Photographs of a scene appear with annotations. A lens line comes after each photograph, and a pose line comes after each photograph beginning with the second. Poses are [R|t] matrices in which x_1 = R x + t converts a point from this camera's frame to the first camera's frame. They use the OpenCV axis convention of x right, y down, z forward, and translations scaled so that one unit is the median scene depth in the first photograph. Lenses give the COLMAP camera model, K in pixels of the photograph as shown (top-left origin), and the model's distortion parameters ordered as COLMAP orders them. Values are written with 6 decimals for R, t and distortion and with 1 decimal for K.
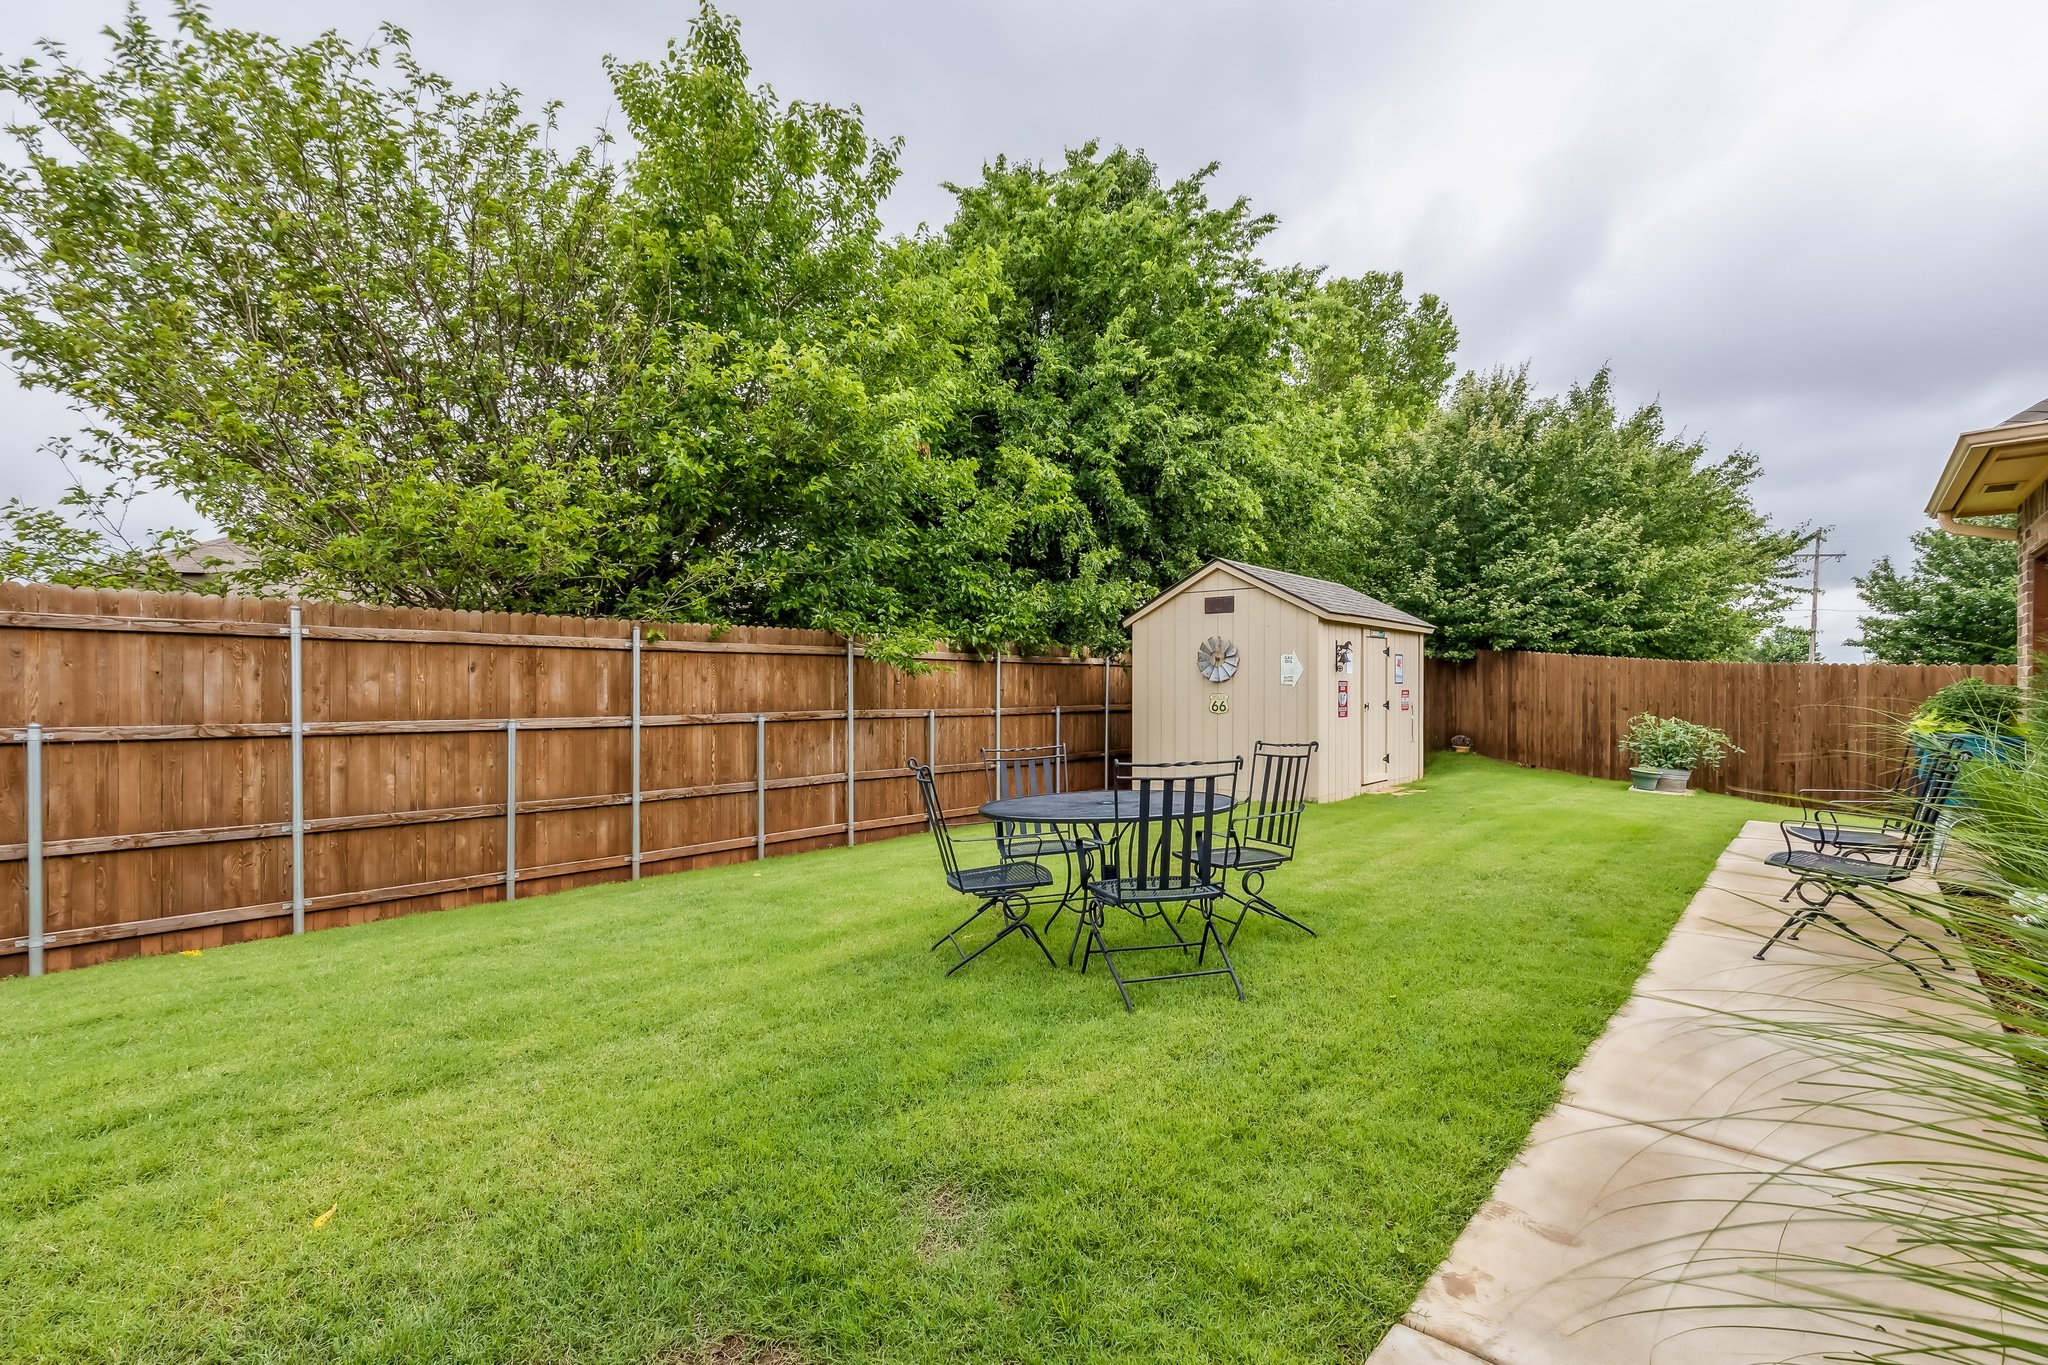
lens RADIAL K [[924.5, 0, 1019.9], [0, 924.5, 684.9], [0, 0, 1]] dist [-0.000258, 0.001359]
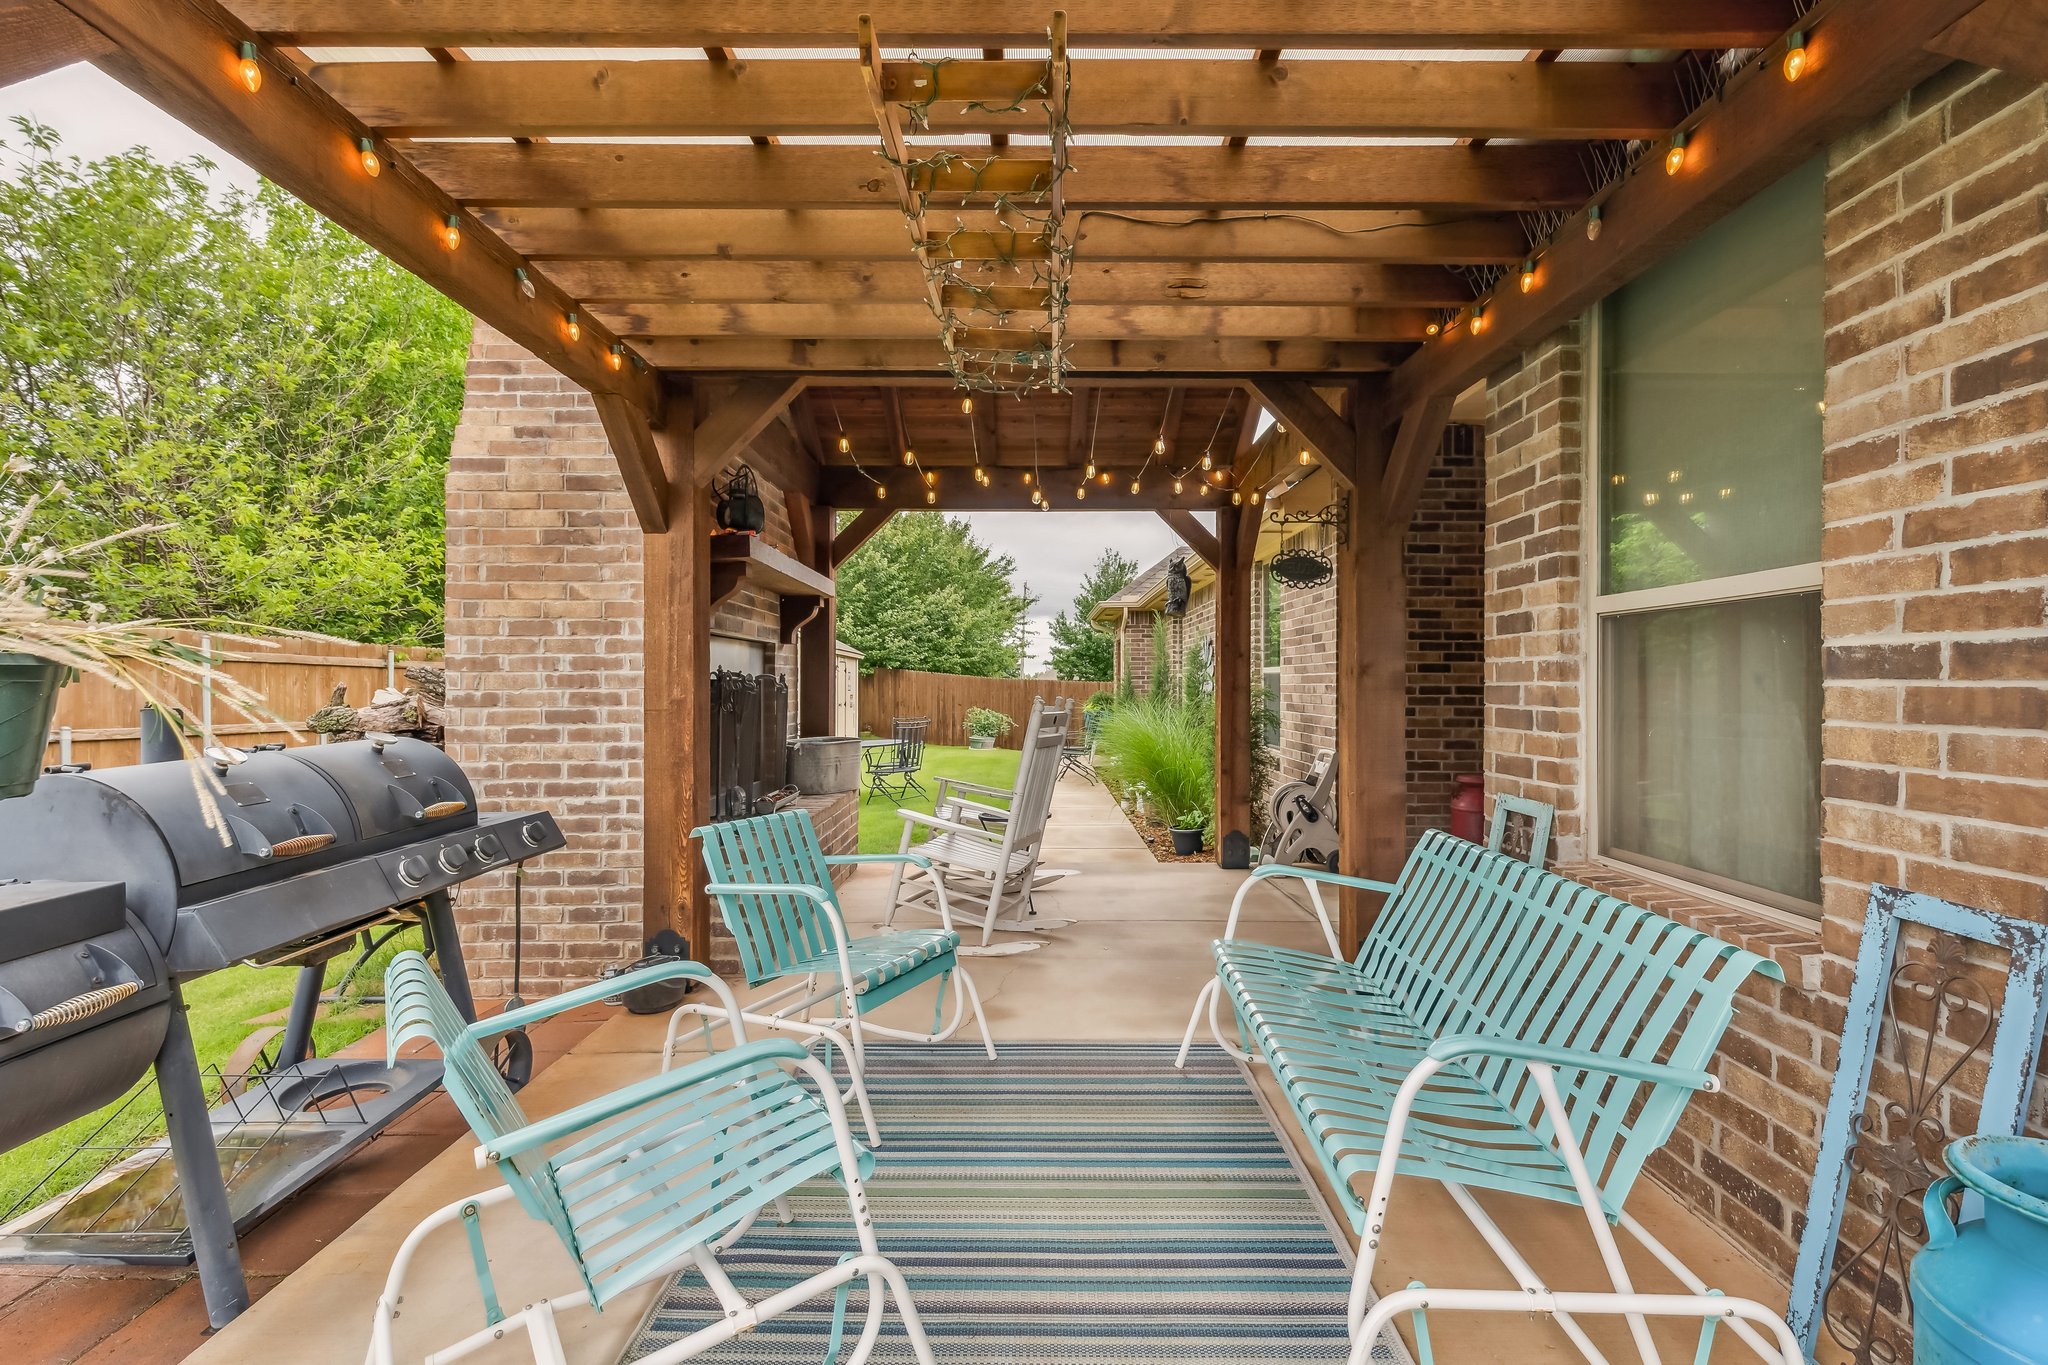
lens RADIAL K [[924.5, 0, 1022.2], [0, 924.5, 688.6], [0, 0, 1]] dist [-0.000258, 0.001359]
pose [[0.753178, -0.001899, 0.657814, -0.353152], [0.002450, 0.999997, 0.000082, -0.003447], [-0.657813, 0.001550, 0.753180, -0.336236]]
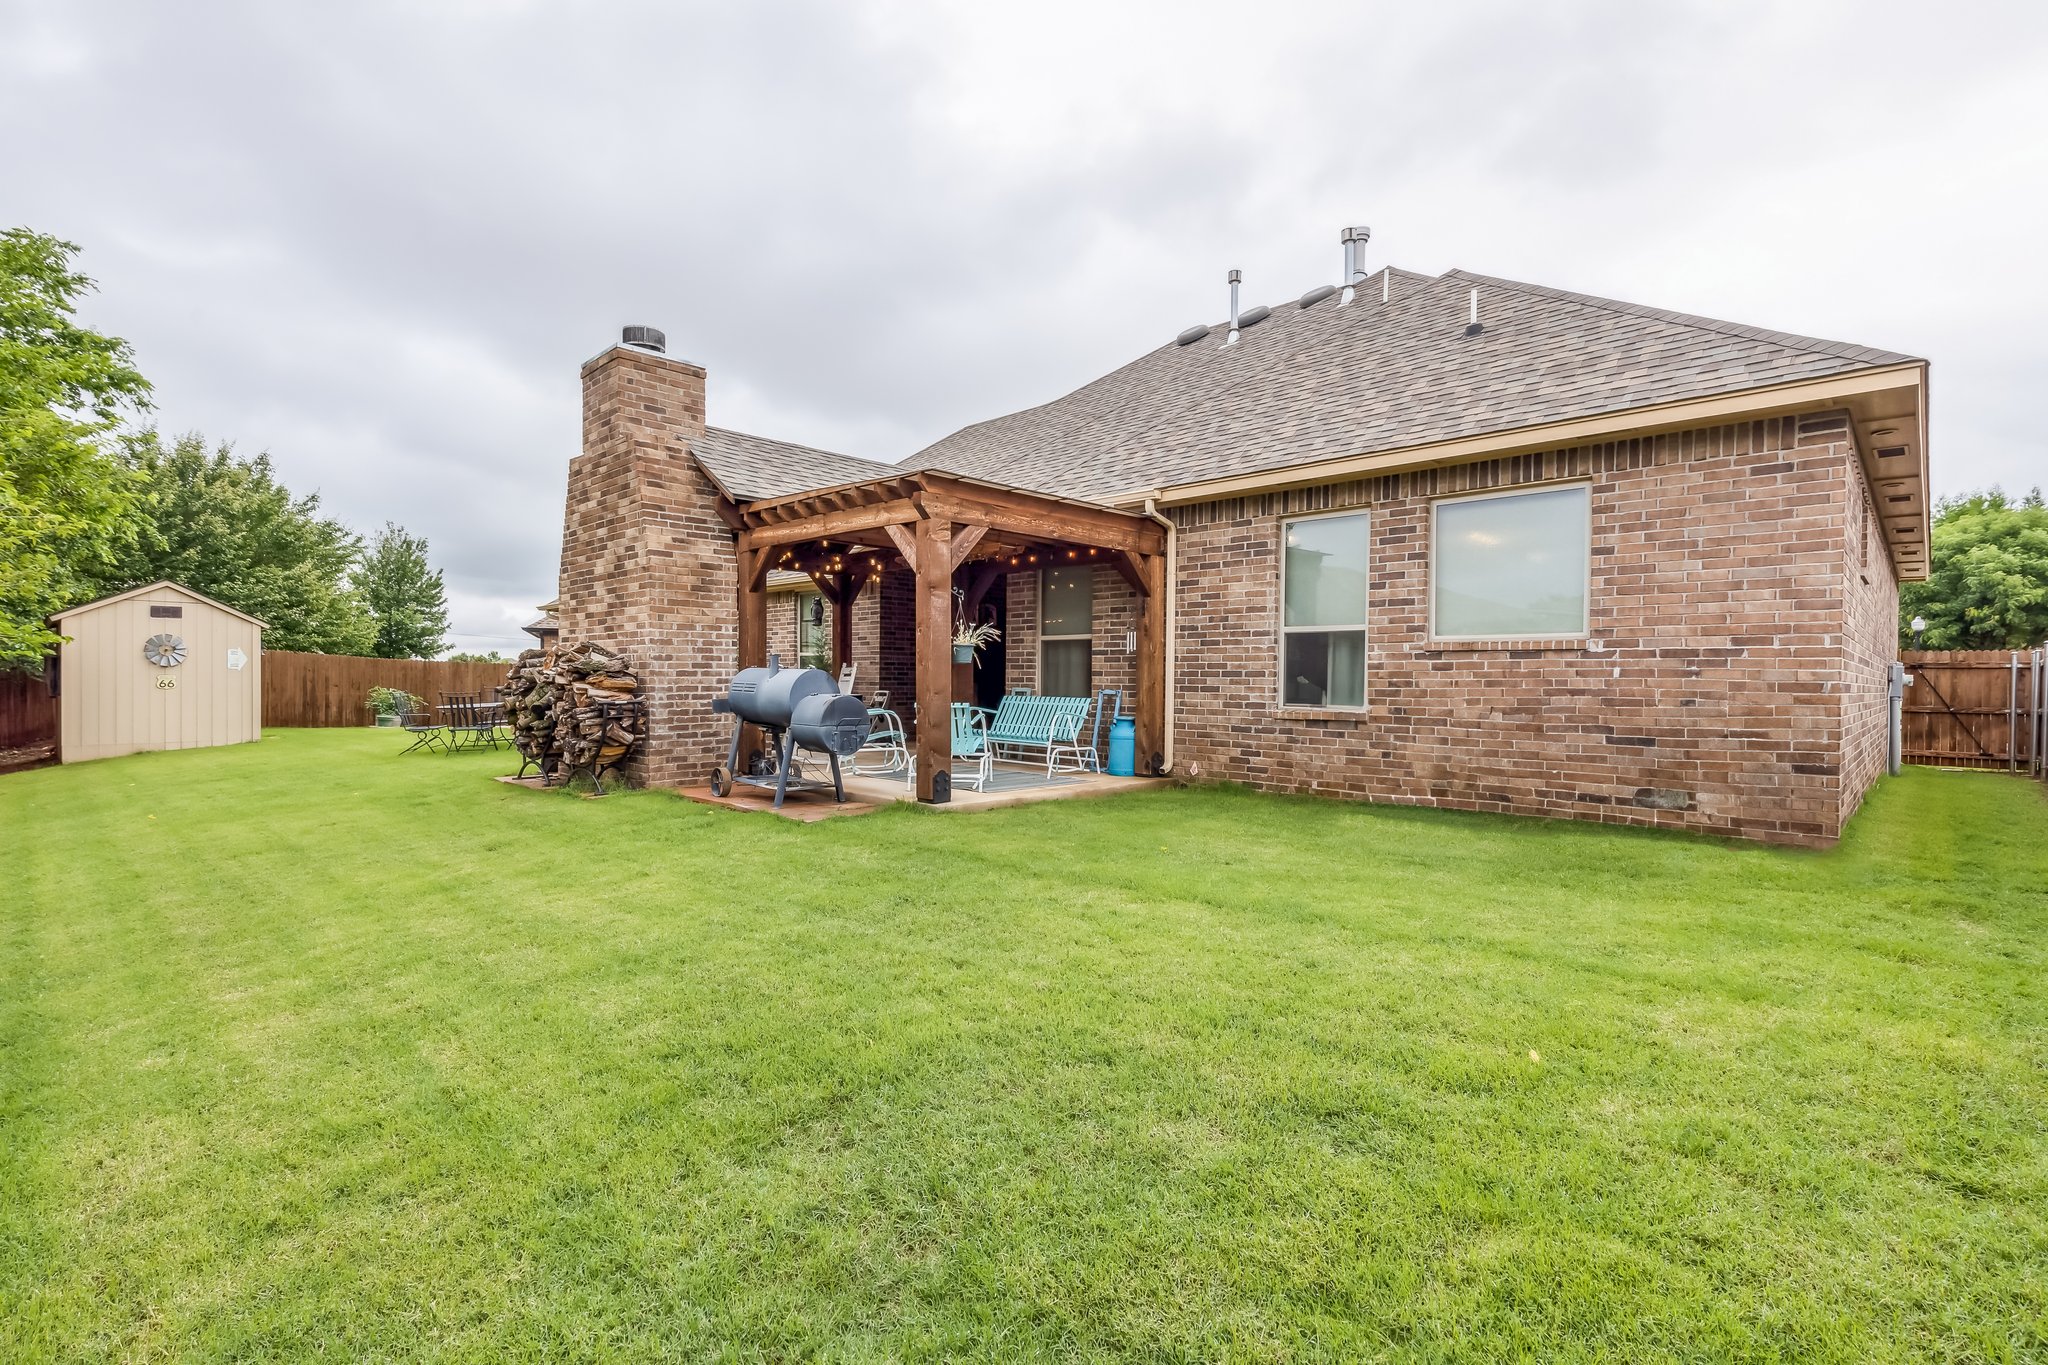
lens RADIAL K [[924.5, 0, 1029.6], [0, 924.5, 684.6], [0, 0, 1]] dist [-0.000258, 0.001359]
pose [[0.050651, -0.005315, 0.998702, -0.864515], [-0.000234, 0.999986, 0.005334, 0.013177], [-0.998716, -0.000504, 0.050649, -0.303521]]
